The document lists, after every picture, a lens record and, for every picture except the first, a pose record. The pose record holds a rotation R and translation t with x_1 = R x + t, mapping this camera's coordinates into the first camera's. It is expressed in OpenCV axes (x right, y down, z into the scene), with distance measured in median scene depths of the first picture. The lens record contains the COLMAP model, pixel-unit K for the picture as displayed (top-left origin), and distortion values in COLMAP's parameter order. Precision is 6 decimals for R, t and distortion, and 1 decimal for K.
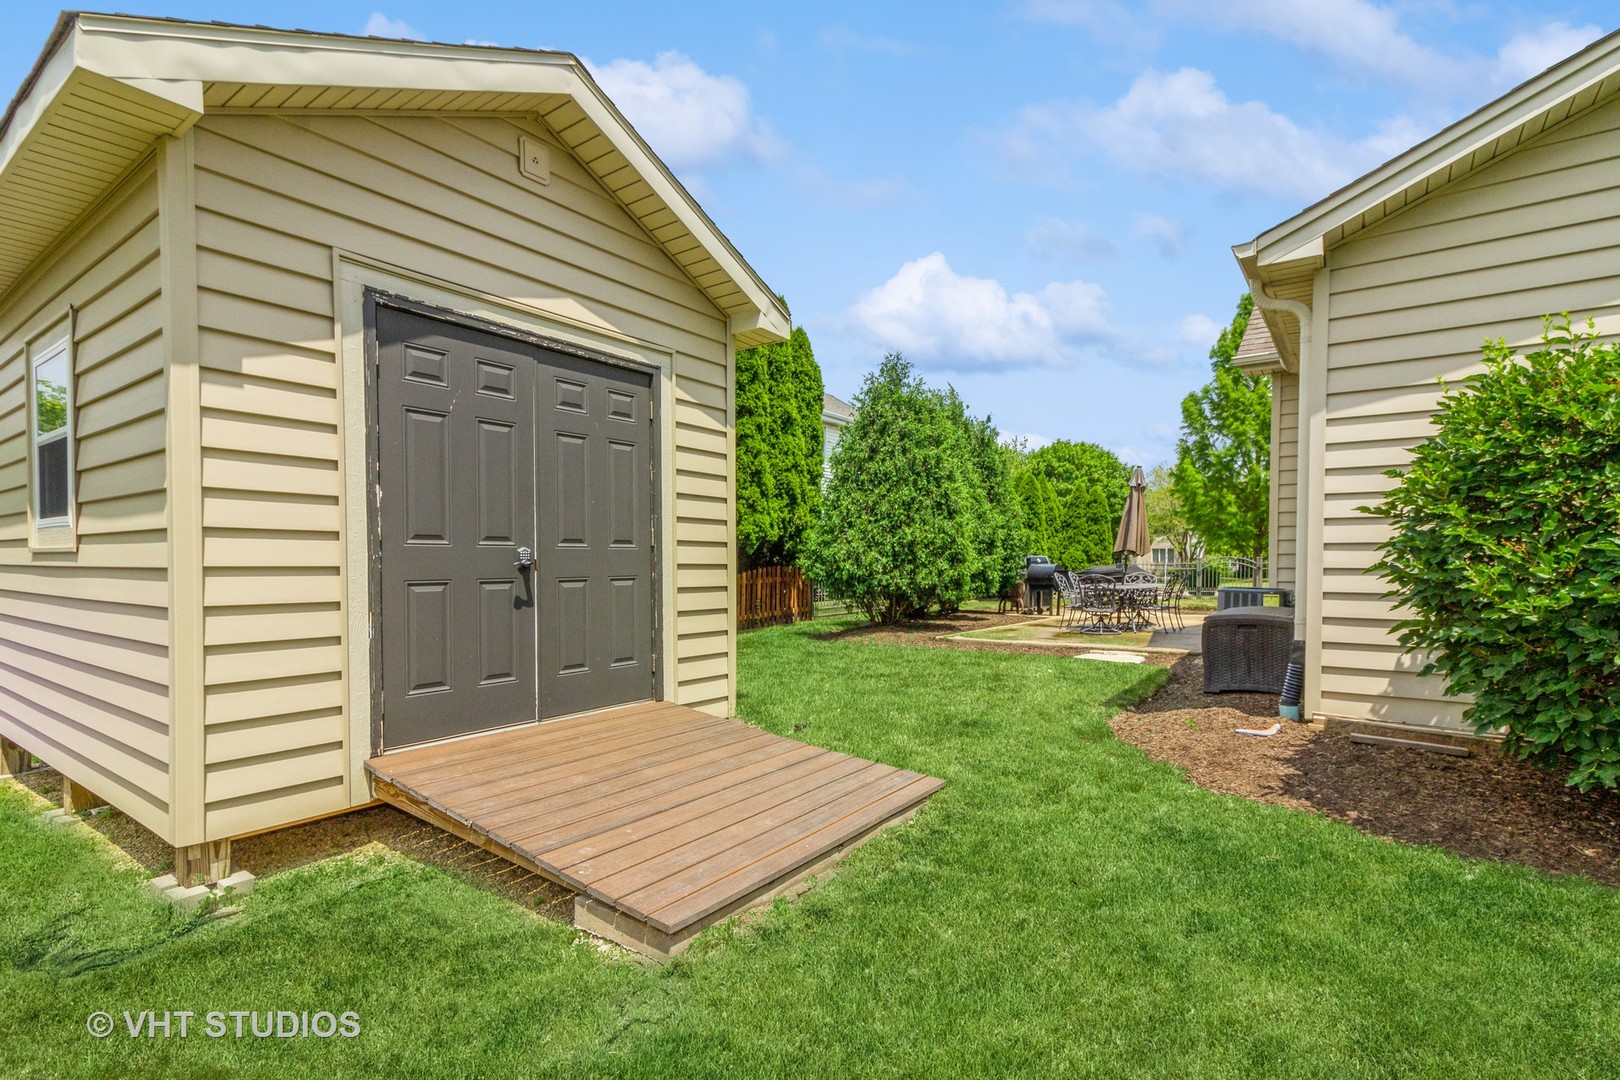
lens RADIAL K [[776.7, 0, 801.2], [0, 776.7, 562.7], [0, 0, 1]] dist [0.003445, 0.000938]
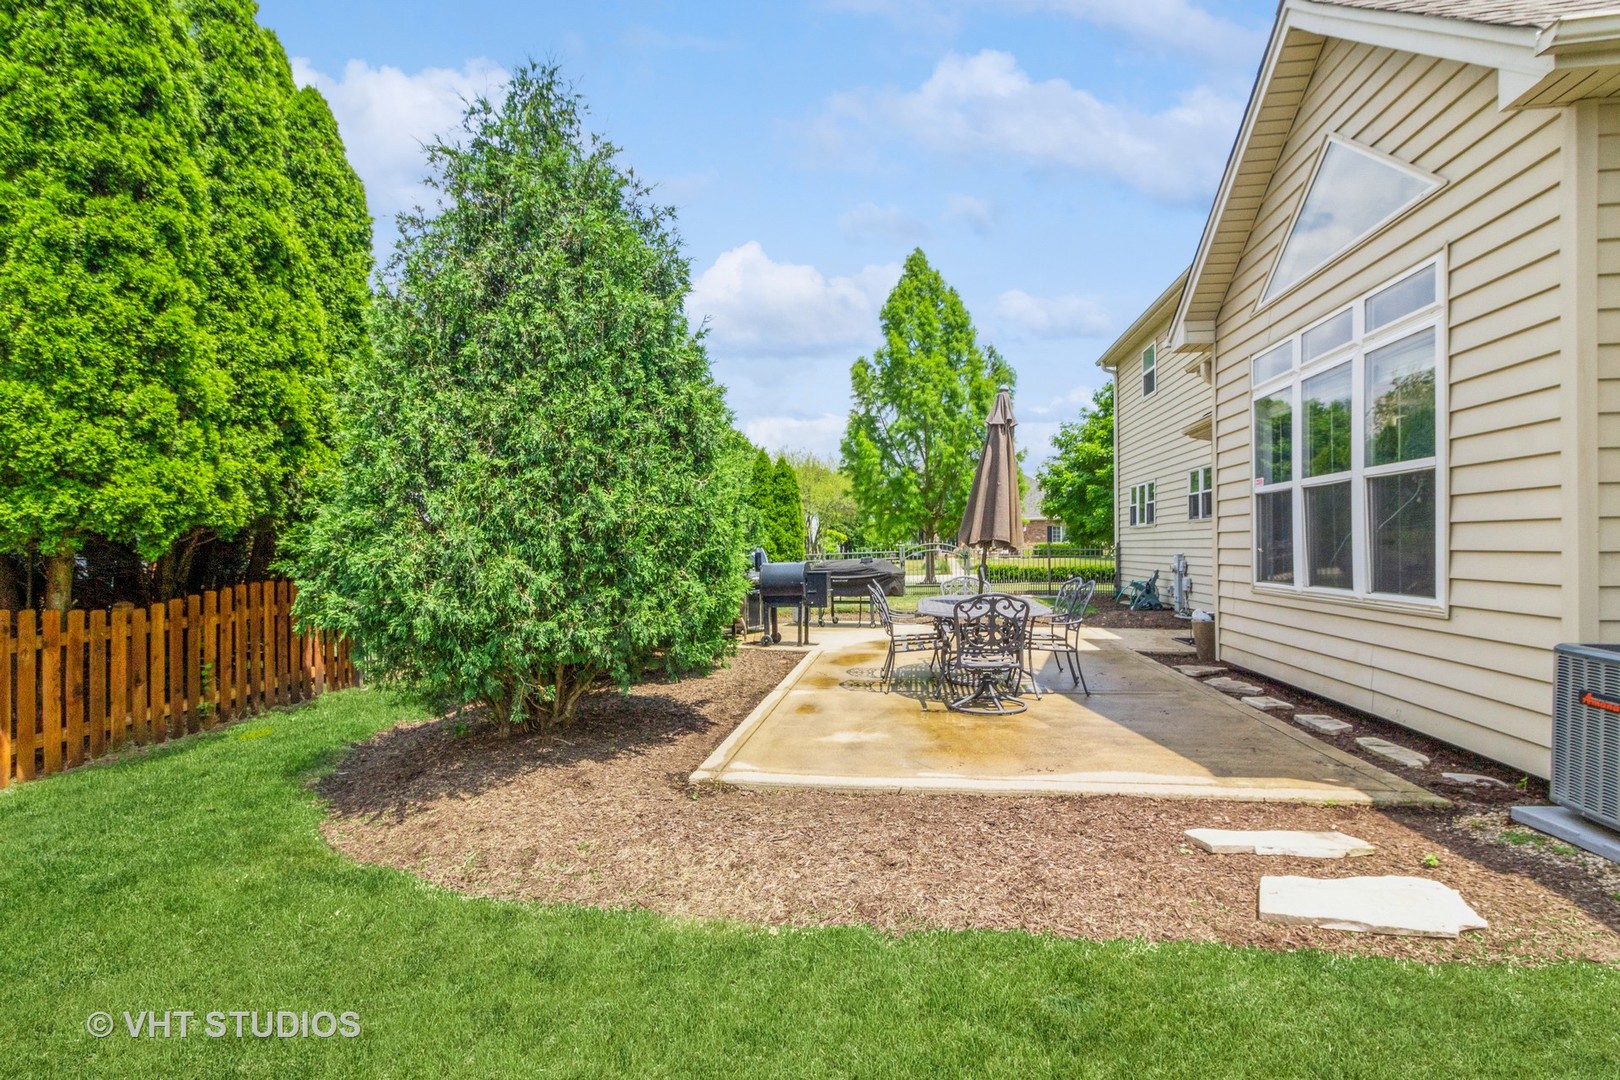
lens RADIAL K [[776.7, 0, 801.2], [0, 776.7, 562.7], [0, 0, 1]] dist [0.003445, 0.000938]
pose [[0.880089, -0.027303, 0.474023, 0.040577], [0.018797, 0.999566, 0.022674, -0.015939], [-0.474436, -0.011044, 0.880221, 0.598259]]
